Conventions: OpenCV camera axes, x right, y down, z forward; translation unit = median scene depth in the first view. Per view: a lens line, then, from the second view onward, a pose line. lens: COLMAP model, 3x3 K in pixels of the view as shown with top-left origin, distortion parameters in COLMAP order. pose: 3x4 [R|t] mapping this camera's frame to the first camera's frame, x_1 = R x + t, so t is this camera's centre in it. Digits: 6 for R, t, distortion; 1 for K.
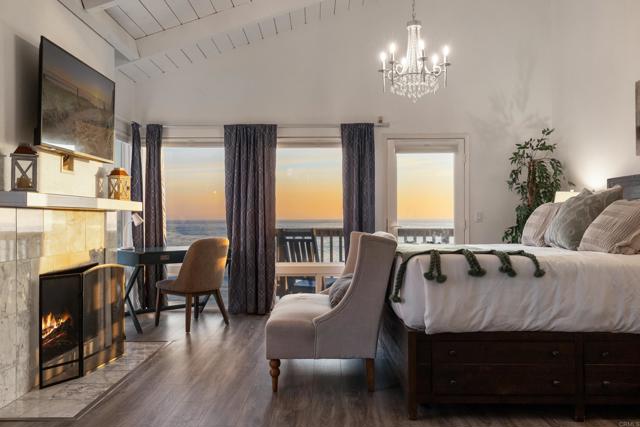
lens RADIAL K [[555.1, 0, 319.7], [0, 555.1, 212.9], [0, 0, 1]] dist [-0.000794, 0.003489]
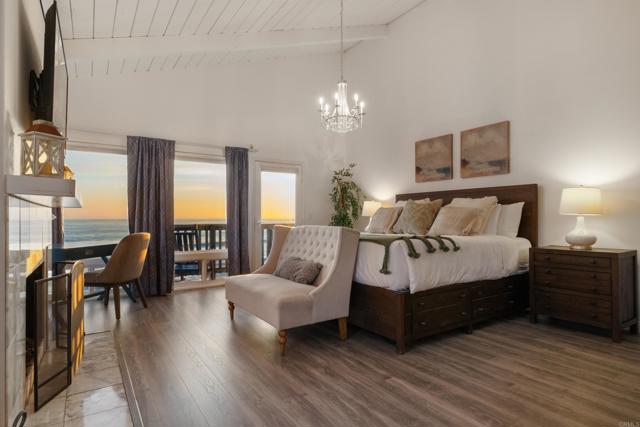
lens RADIAL K [[348.2, 0, 320.0], [0, 348.2, 216.6], [0, 0, 1]] dist [-0.007067, 0.000189]
pose [[0.829623, 0.004444, 0.558307, -0.243665], [-0.007565, 0.999966, 0.003282, 0.005395], [-0.558273, -0.006947, 0.829628, 0.172702]]
